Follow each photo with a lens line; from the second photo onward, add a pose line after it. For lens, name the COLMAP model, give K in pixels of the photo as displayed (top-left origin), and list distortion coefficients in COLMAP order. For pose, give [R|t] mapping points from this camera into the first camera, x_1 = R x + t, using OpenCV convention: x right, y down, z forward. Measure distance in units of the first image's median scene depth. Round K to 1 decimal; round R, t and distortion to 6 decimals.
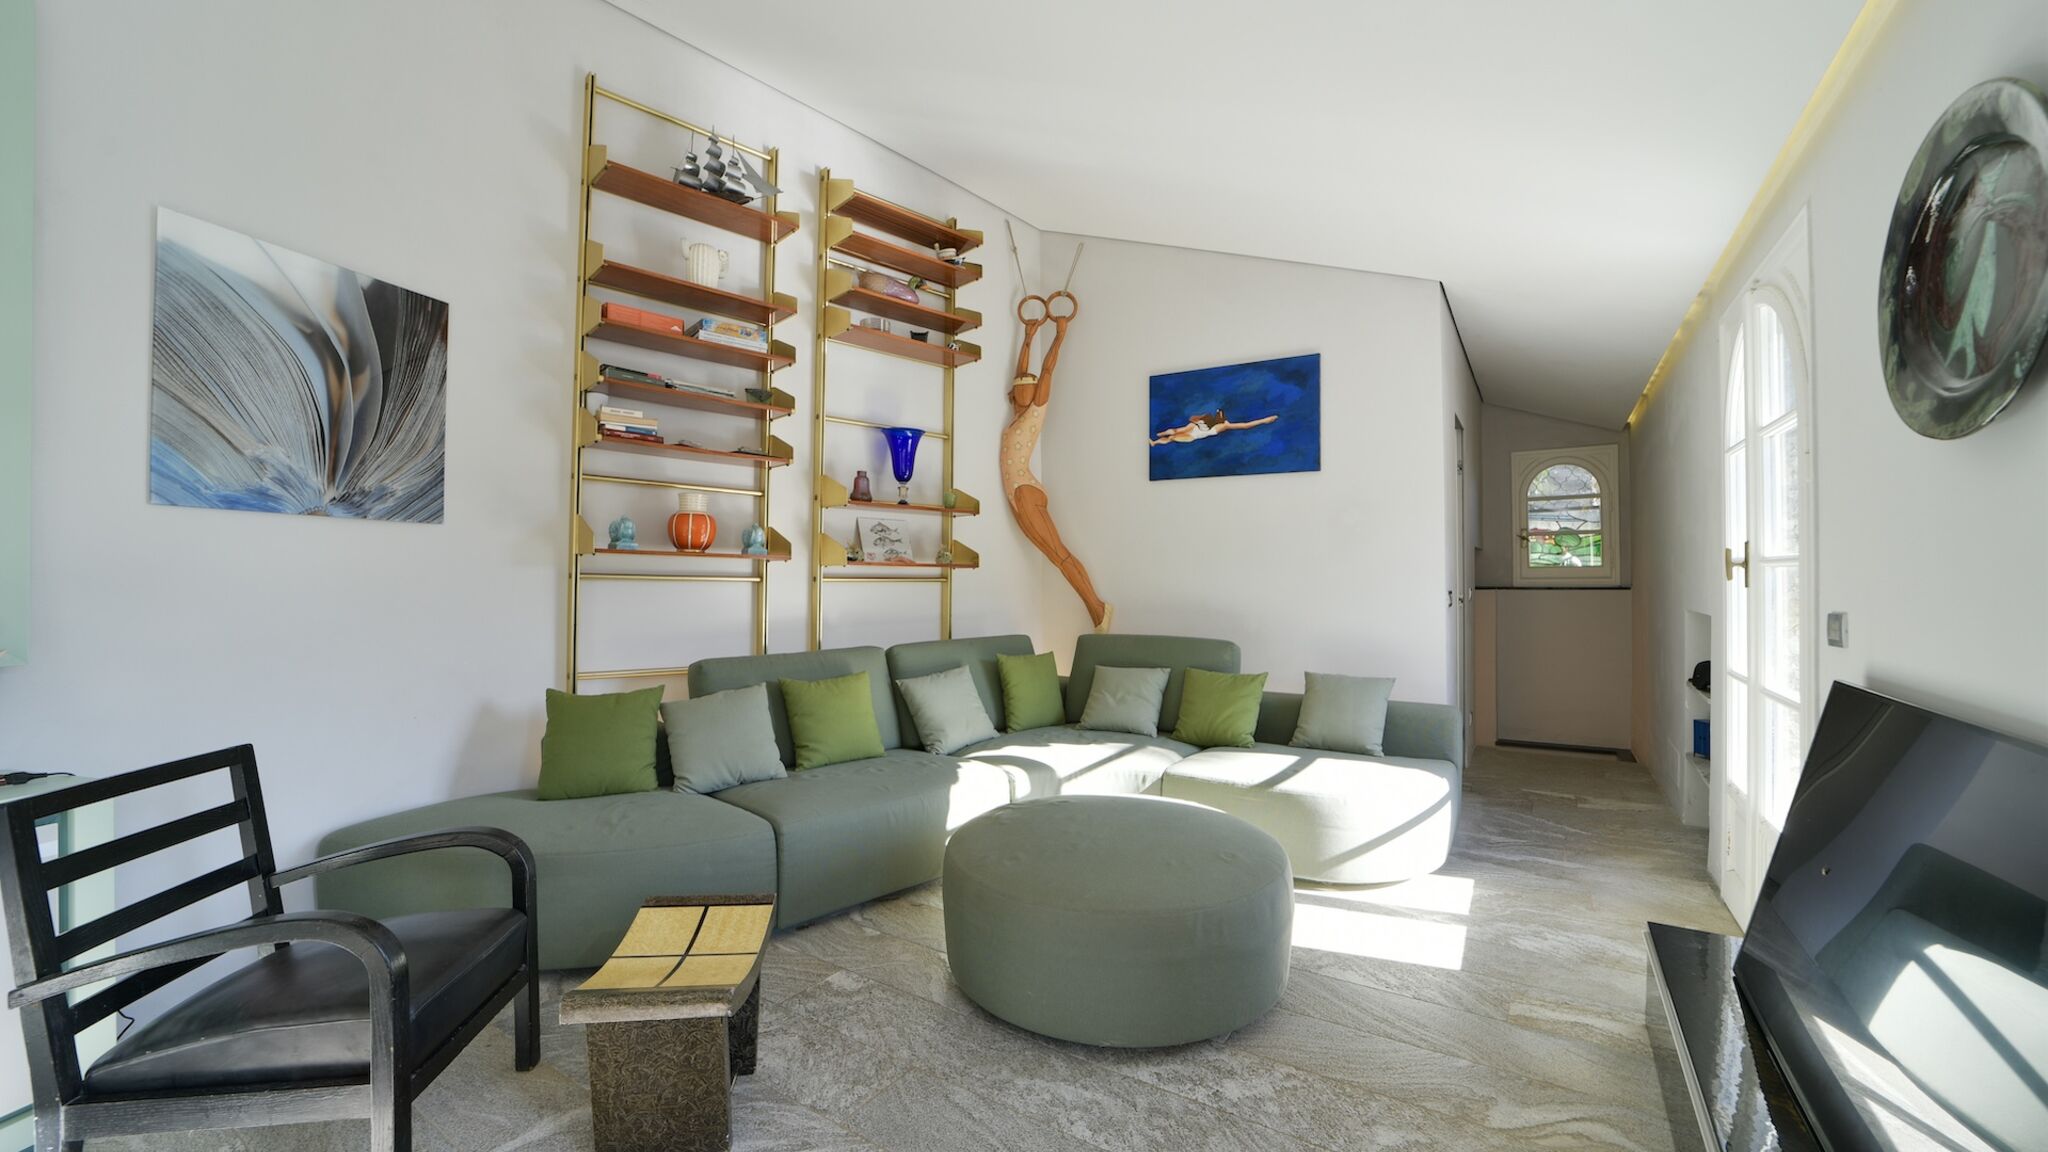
lens RADIAL K [[798.0, 0, 1031.2], [0, 798.0, 571.4], [0, 0, 1]] dist [-0.040069, 0.010519]
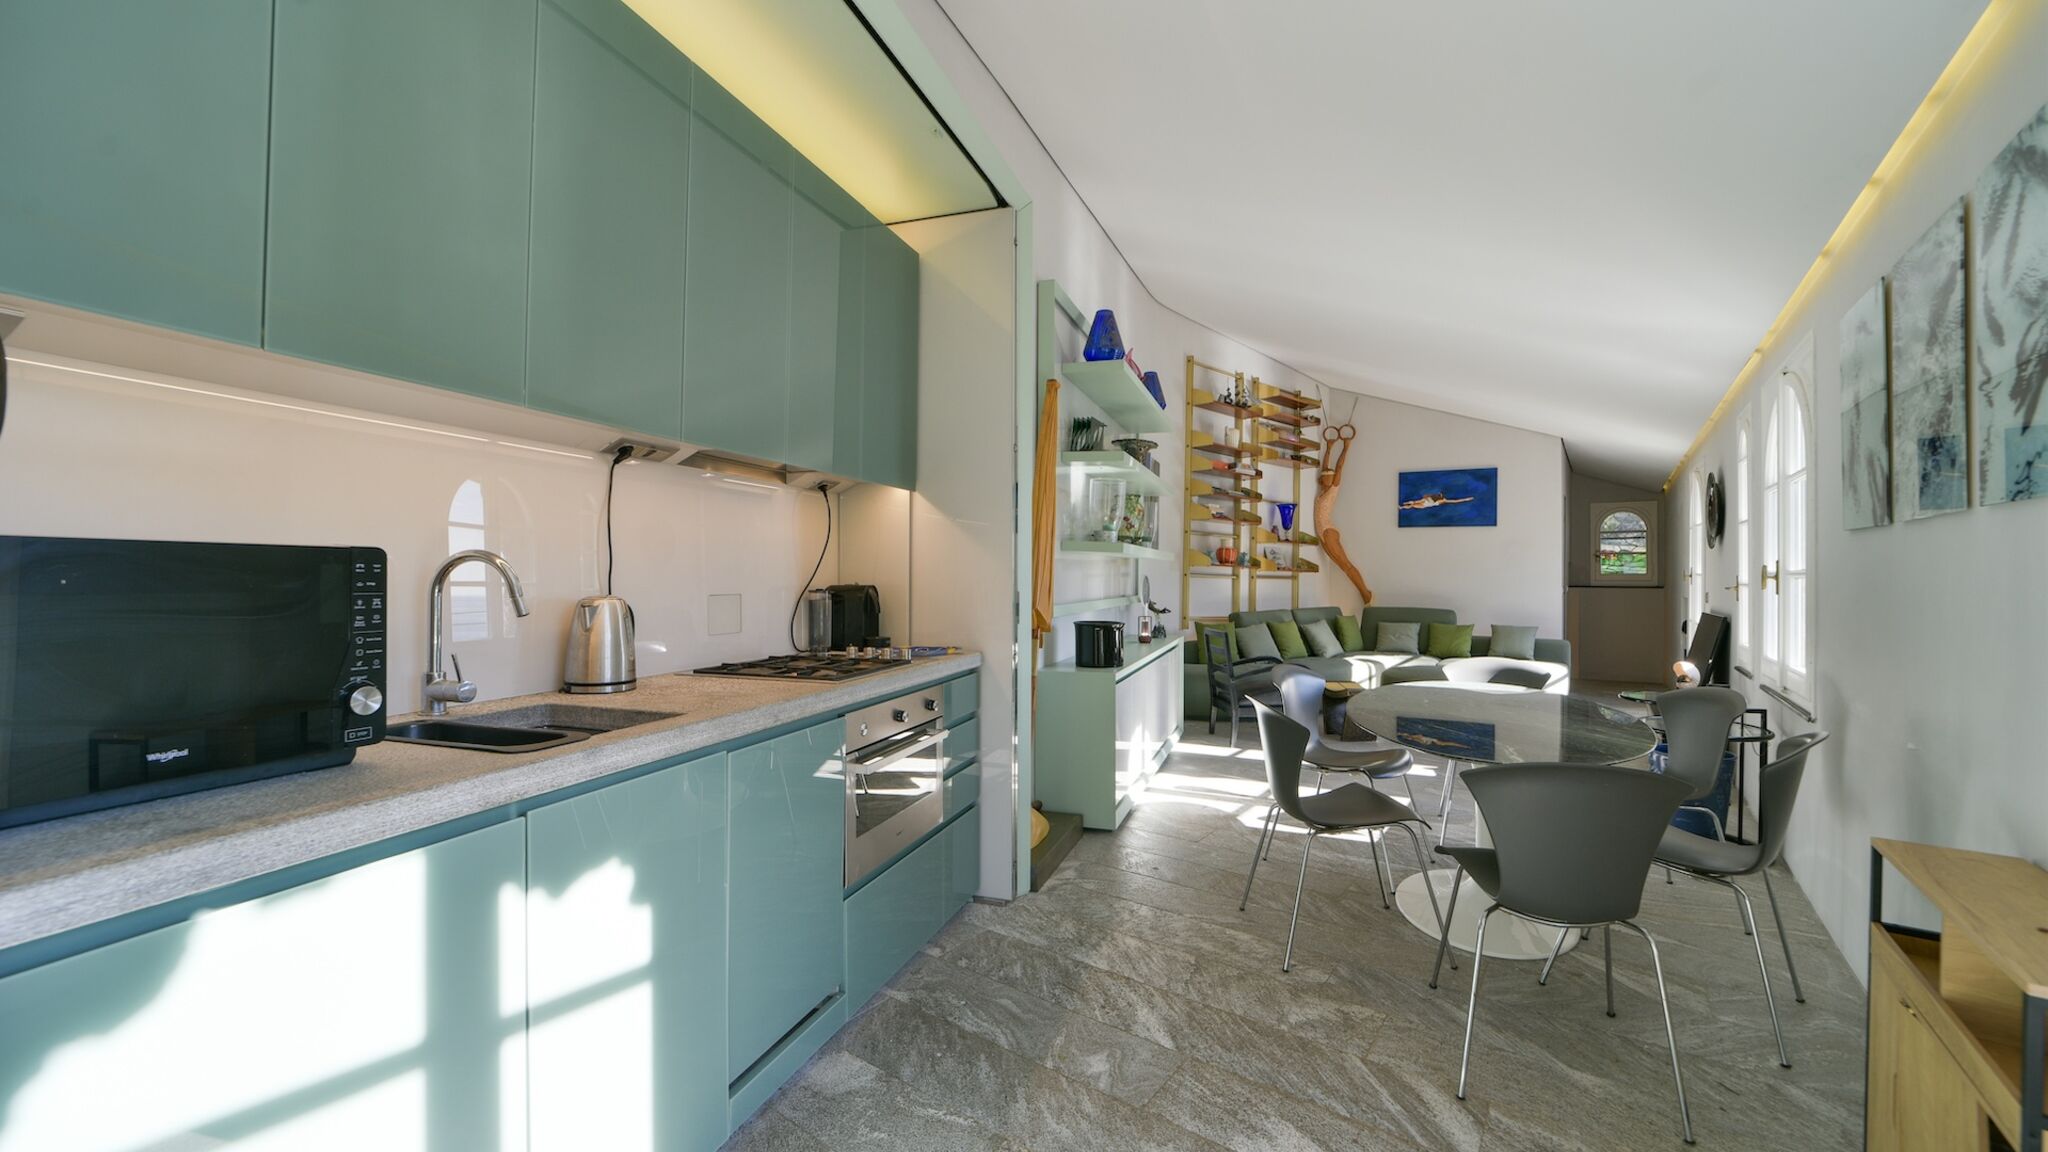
lens RADIAL K [[809.1, 0, 1025.7], [0, 809.1, 569.0], [0, 0, 1]] dist [-0.041323, 0.008055]
pose [[0.998361, 0.010342, -0.056287, -0.725960], [-0.010408, 0.999945, -0.000893, -0.003960], [0.056274, 0.001477, 0.998414, -1.107447]]
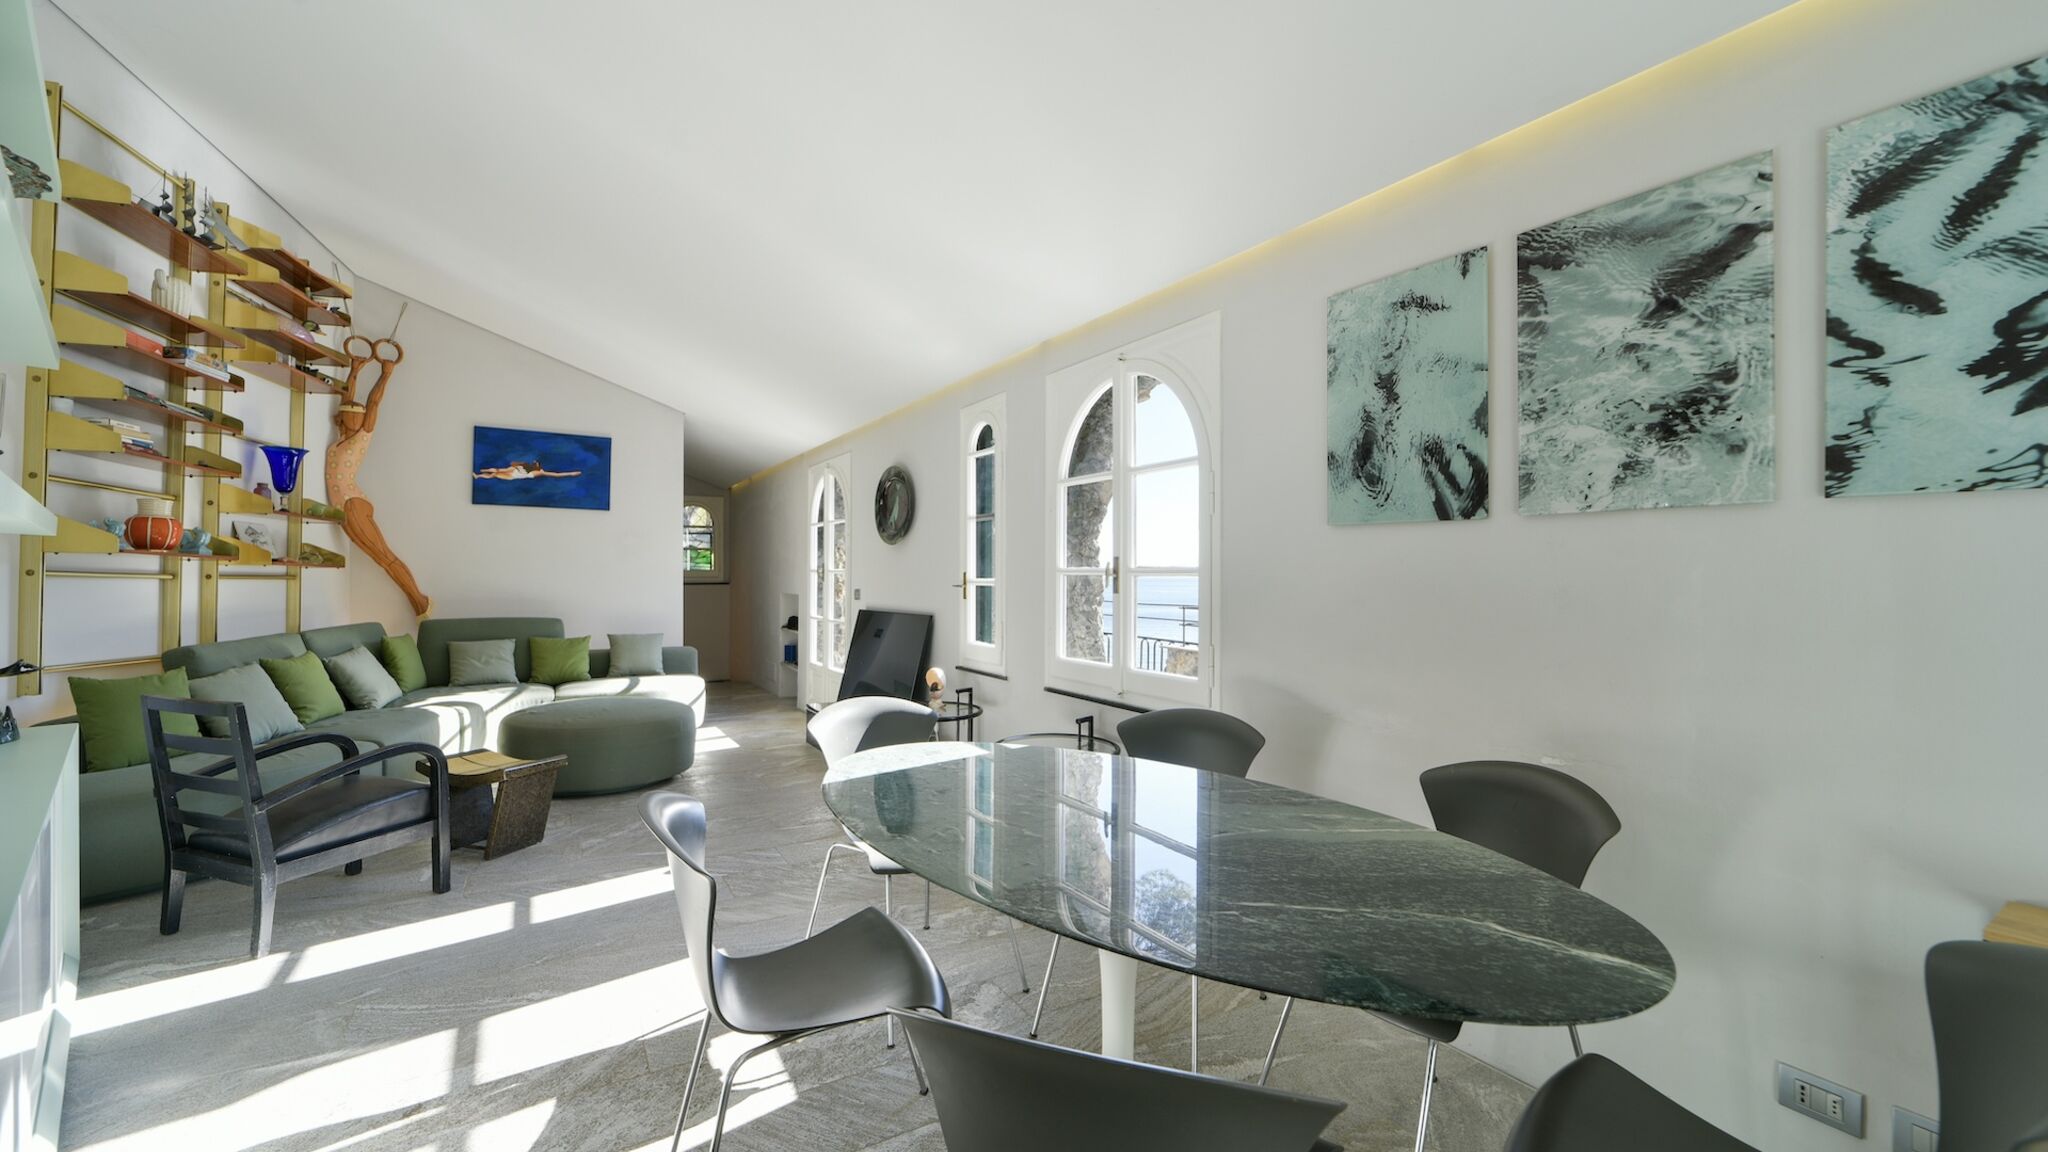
lens RADIAL K [[798.0, 0, 1031.2], [0, 798.0, 571.4], [0, 0, 1]] dist [-0.040069, 0.010519]
pose [[0.426452, 0.009130, 0.904464, -0.733011], [-0.009450, 0.999939, -0.005638, -0.002522], [-0.904461, -0.006143, 0.426512, -0.468158]]
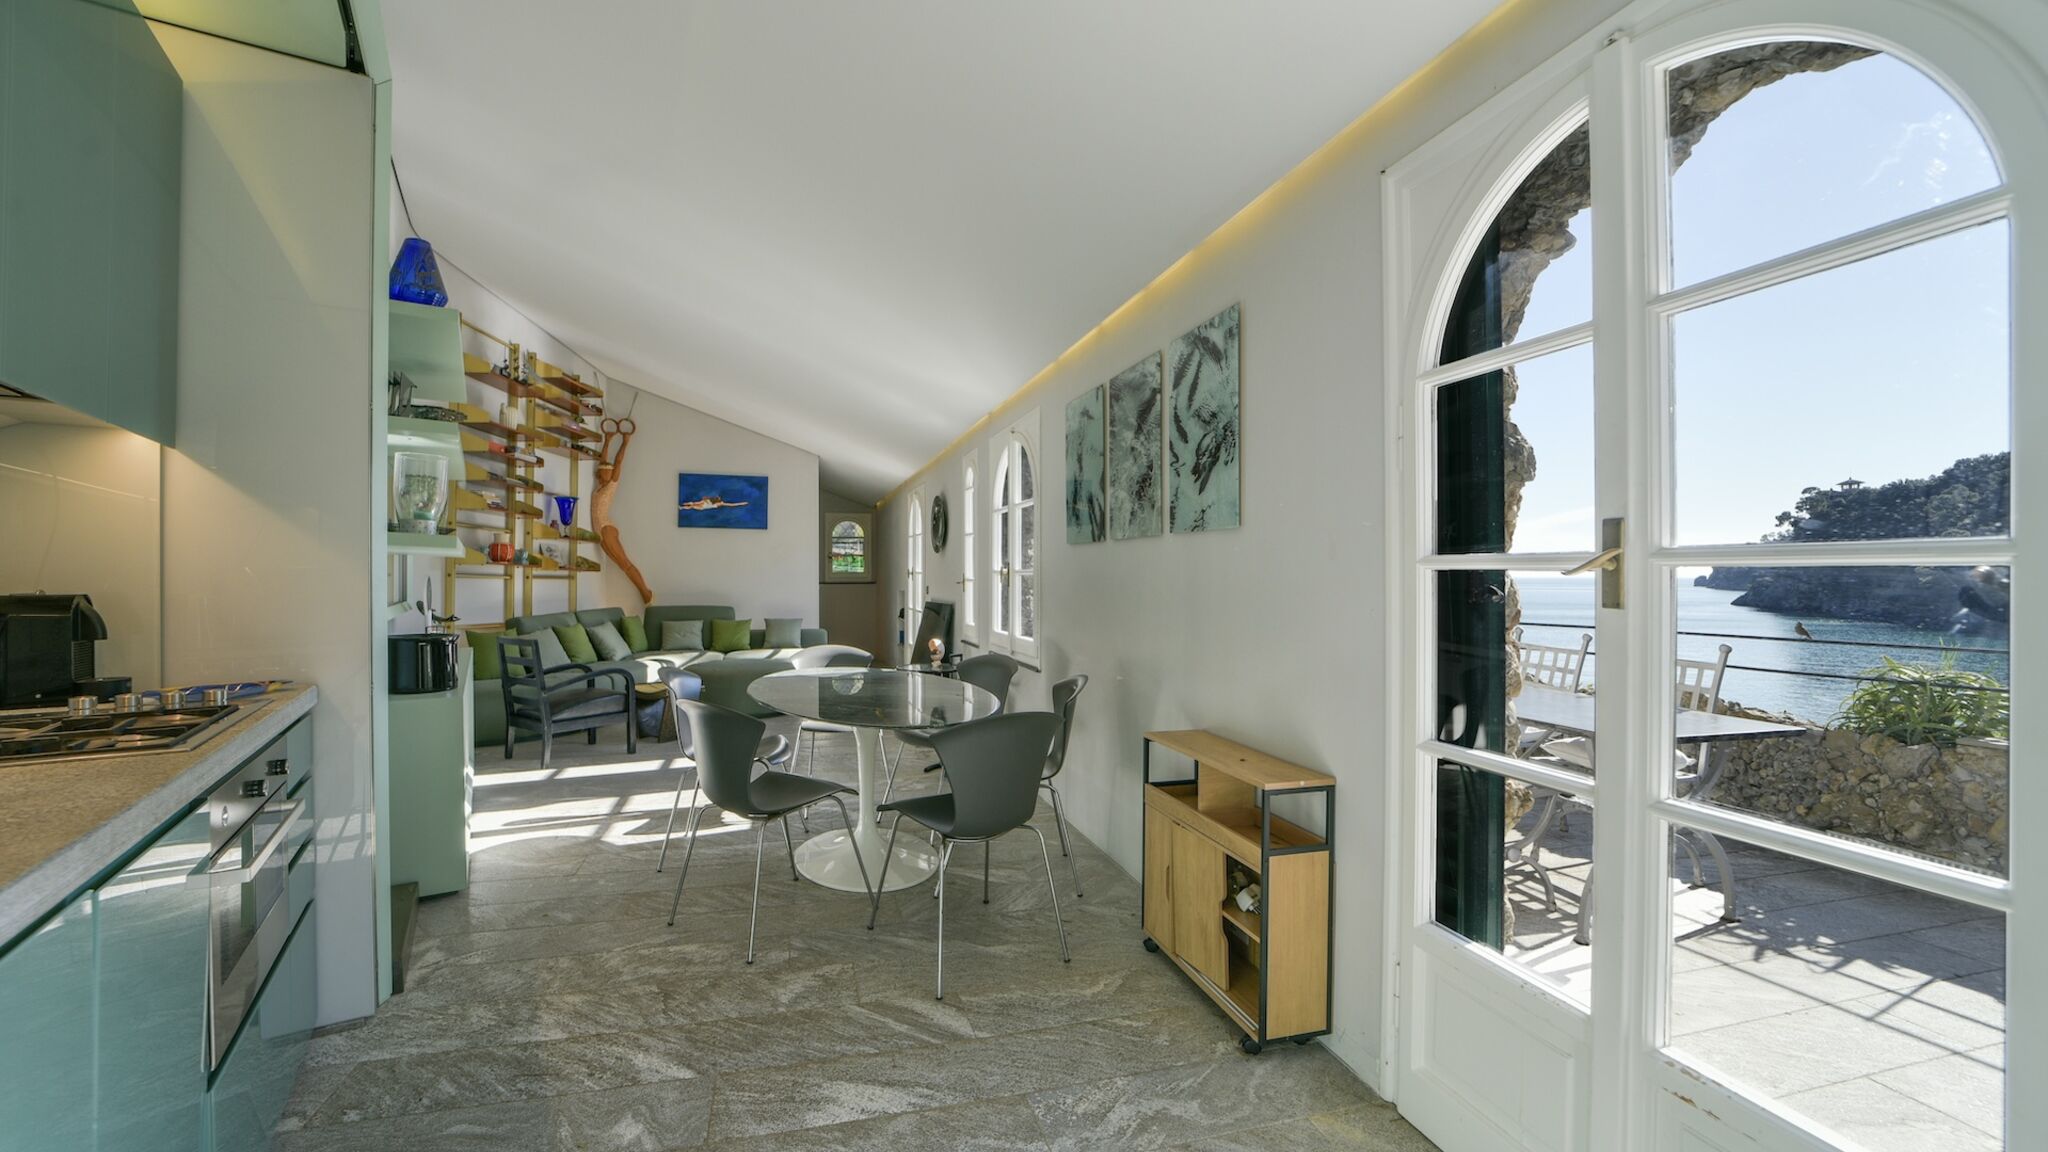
lens RADIAL K [[812.1, 0, 1024.0], [0, 812.1, 576.0], [0, 0, 1]] dist [-0.031112, 0.000375]
pose [[0.654525, 0.004310, 0.756028, -0.900376], [-0.007170, 0.999974, 0.000508, -0.002905], [-0.756007, -0.005753, 0.654539, -1.055289]]
